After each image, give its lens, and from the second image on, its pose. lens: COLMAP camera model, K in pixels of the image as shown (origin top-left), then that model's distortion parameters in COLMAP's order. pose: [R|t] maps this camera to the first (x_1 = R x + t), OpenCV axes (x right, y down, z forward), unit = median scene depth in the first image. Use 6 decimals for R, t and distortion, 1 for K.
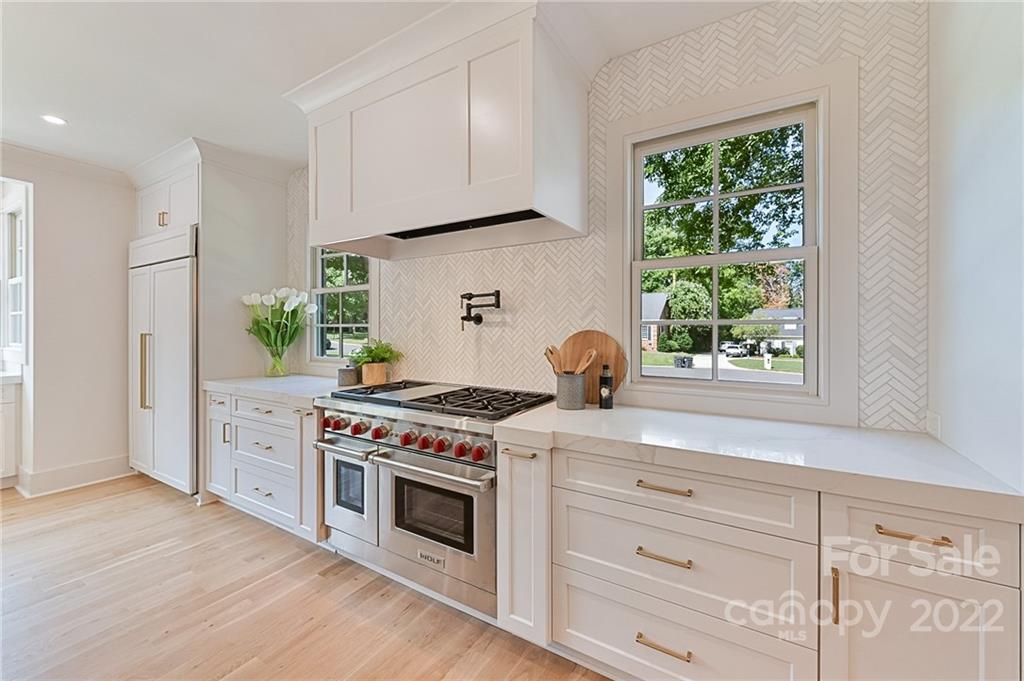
lens RADIAL K [[404.3, 0, 510.7], [0, 404.3, 329.4], [0, 0, 1]] dist [-0.000767, -0.000686]
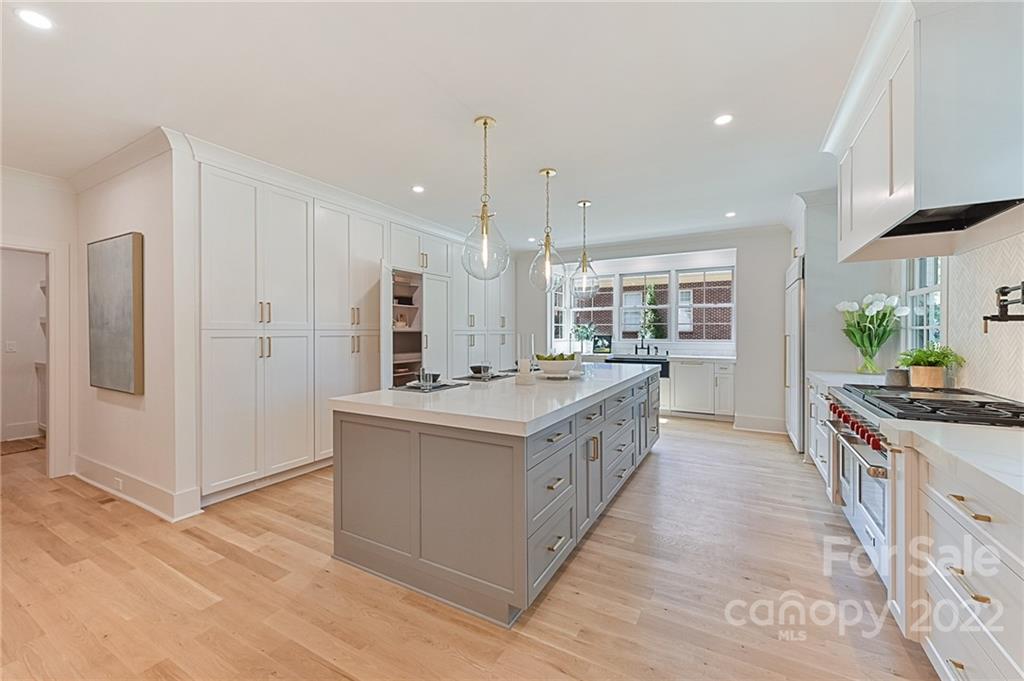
lens RADIAL K [[404.3, 0, 512.0], [0, 404.3, 334.0], [0, 0, 1]] dist [-0.000767, -0.000686]
pose [[0.026429, 0.002859, -0.999647, 0.626123], [-0.000651, 0.999996, 0.002843, 0.004057], [0.999650, 0.000576, 0.026431, -0.016233]]
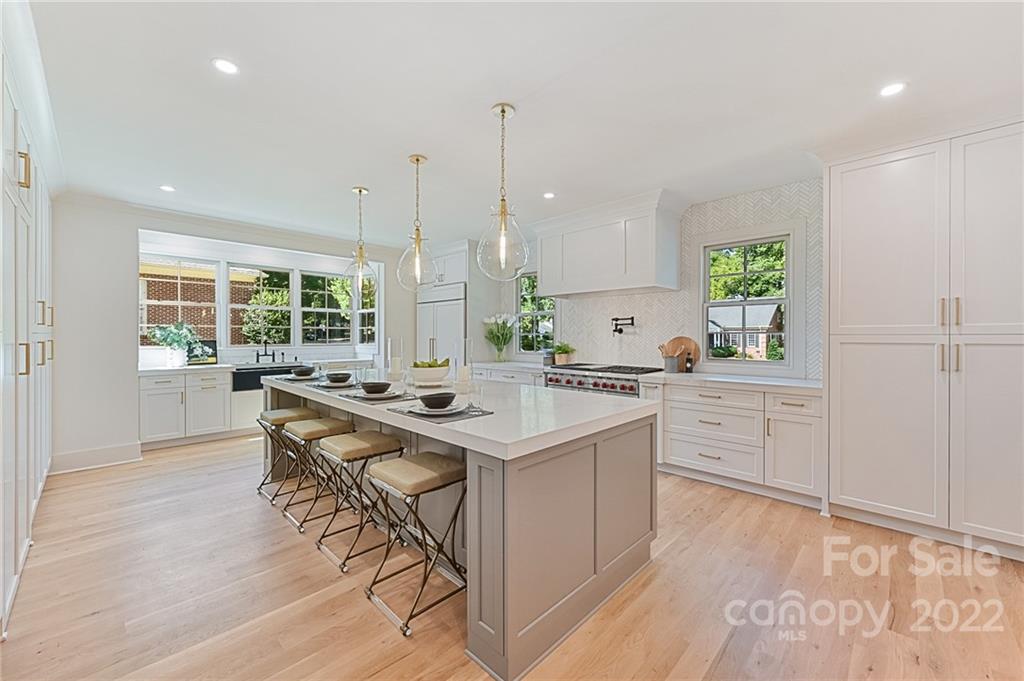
lens RADIAL K [[404.3, 0, 507.8], [0, 404.3, 336.6], [0, 0, 1]] dist [-0.000767, -0.000686]
pose [[0.973741, -0.000095, -0.227659, -0.155632], [0.000441, 0.999999, 0.001467, -0.000887], [0.227659, -0.001528, 0.973740, -0.951676]]
